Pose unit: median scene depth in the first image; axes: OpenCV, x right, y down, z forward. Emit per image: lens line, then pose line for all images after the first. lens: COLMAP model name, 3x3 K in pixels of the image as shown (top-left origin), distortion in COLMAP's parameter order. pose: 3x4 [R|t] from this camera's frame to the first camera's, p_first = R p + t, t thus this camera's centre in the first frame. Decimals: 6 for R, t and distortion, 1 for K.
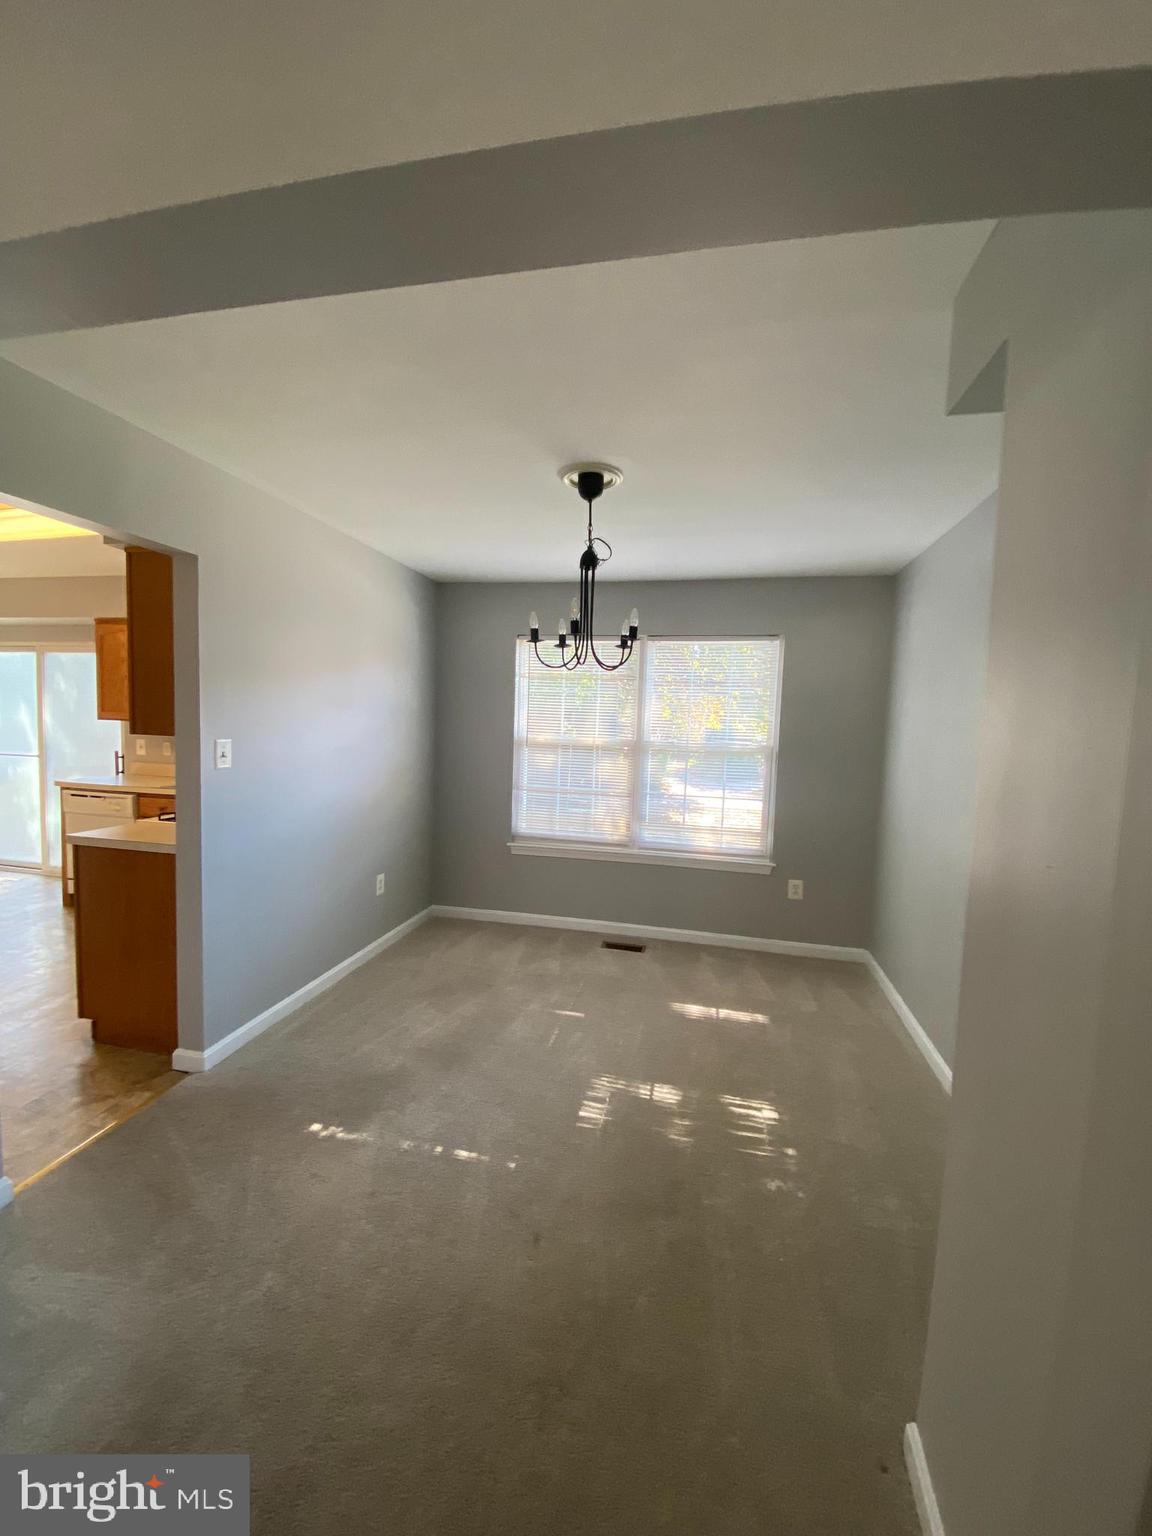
lens RADIAL K [[624.0, 0, 570.6], [0, 624.0, 771.4], [0, 0, 1]] dist [0.018517, -0.018048]
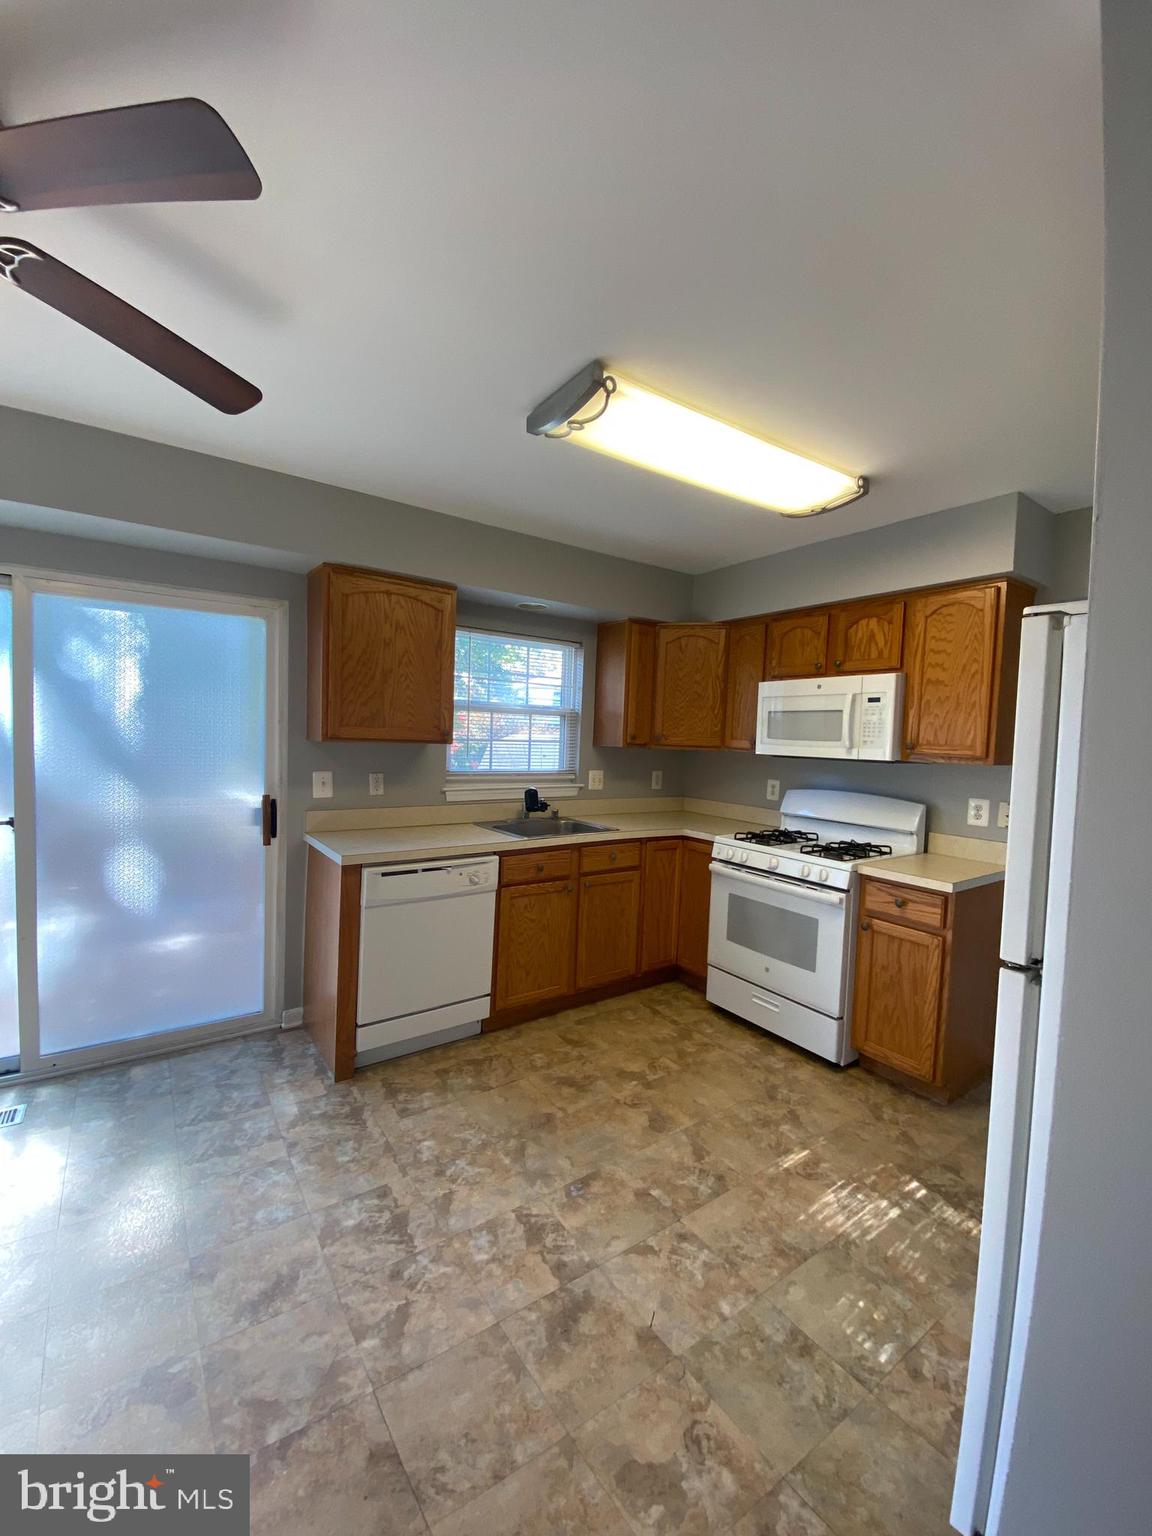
lens RADIAL K [[625.9, 0, 591.8], [0, 625.9, 762.5], [0, 0, 1]] dist [0.018821, -0.016994]
pose [[0.662730, -0.049801, 0.747200, -1.080021], [0.050733, 0.998480, 0.021550, -0.066944], [-0.747138, 0.023626, 0.664249, 0.468641]]
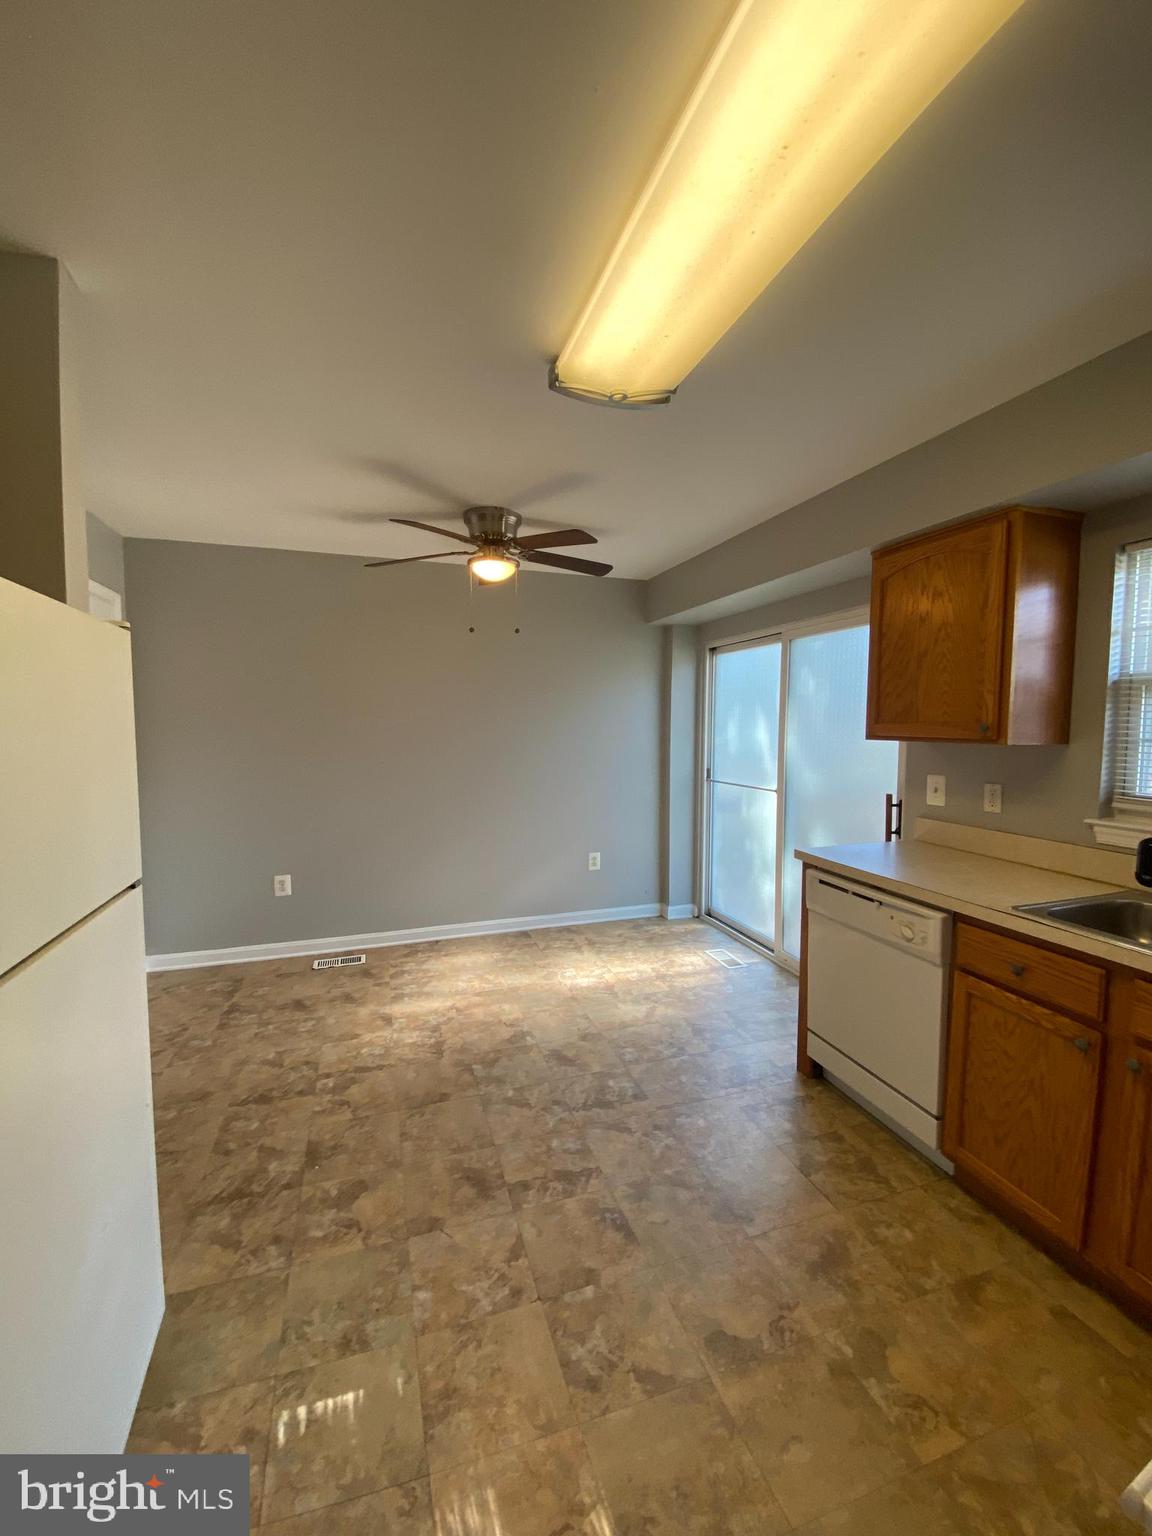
lens RADIAL K [[624.0, 0, 570.6], [0, 624.0, 771.4], [0, 0, 1]] dist [0.018517, -0.018048]
pose [[0.513986, 0.034576, -0.857101, -0.446945], [-0.049561, 0.998715, 0.010568, -0.050611], [0.856366, 0.037047, 0.515039, 0.533526]]
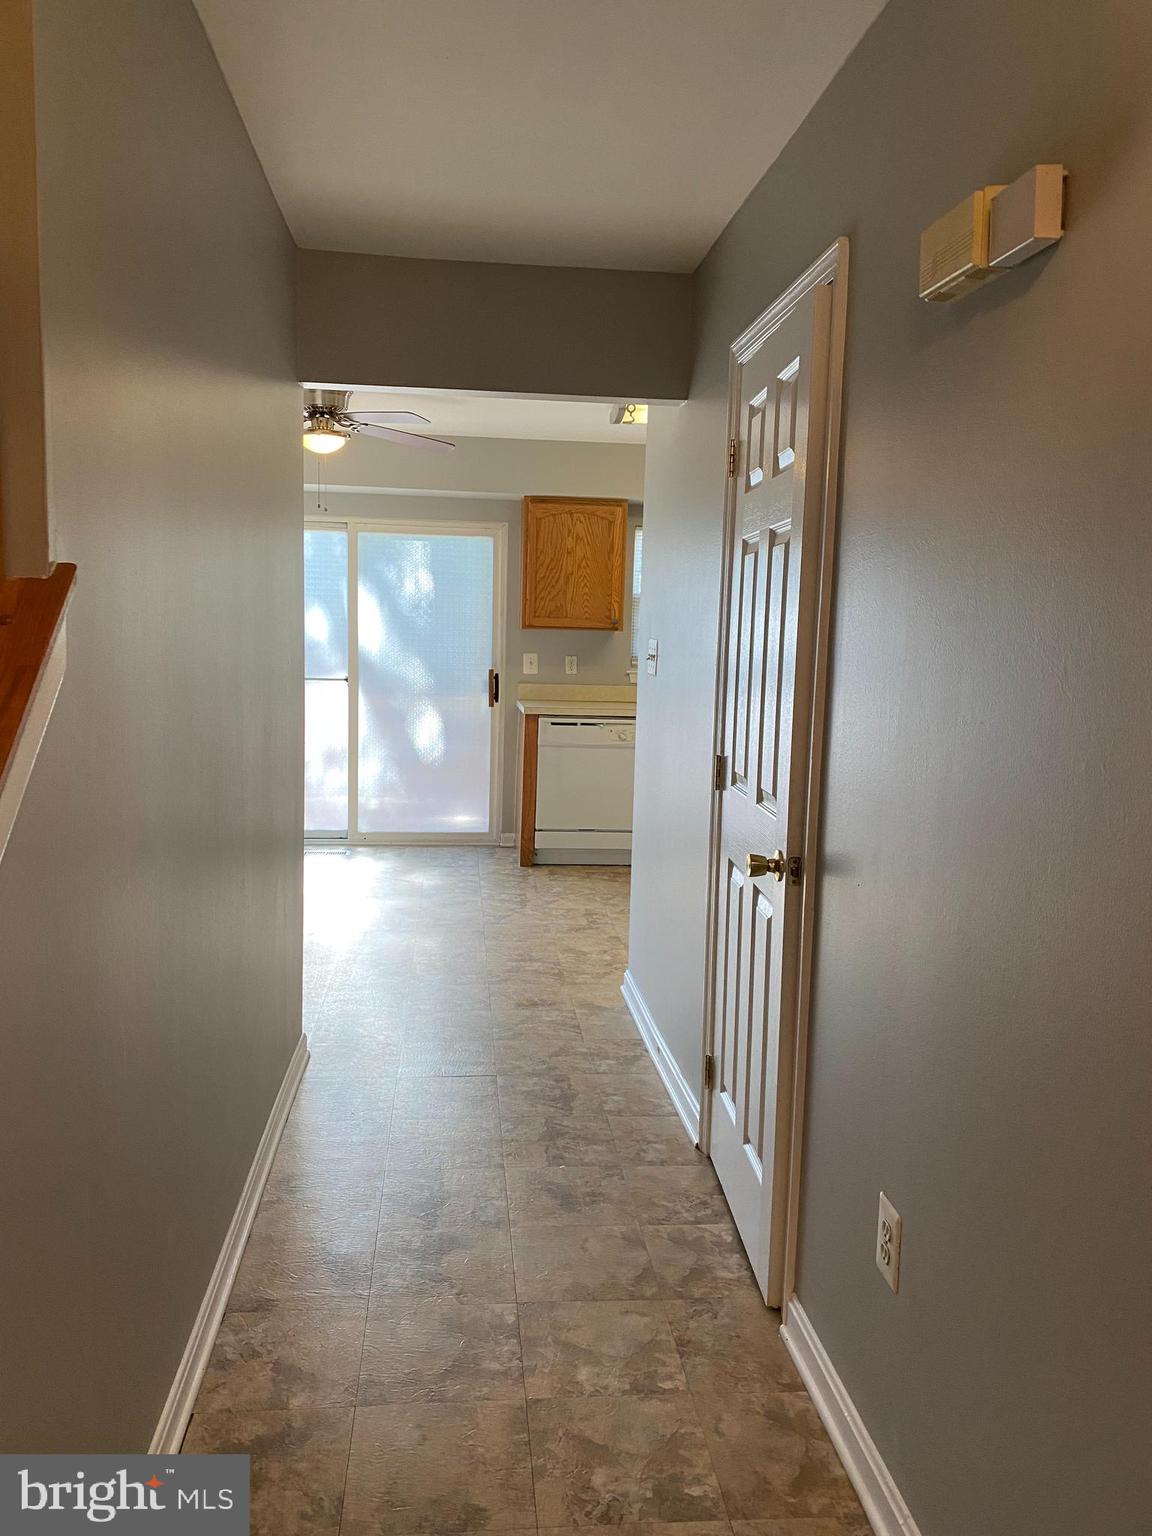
lens RADIAL K [[1170.4, 0, 576.0], [0, 1170.4, 768.0], [0, 0, 1]] dist [0.186853, -0.565262]
pose [[0.947452, -0.051210, 0.315771, -1.228913], [0.034490, 0.997702, 0.058319, 0.007587], [-0.318032, -0.044364, 0.947041, -0.426207]]
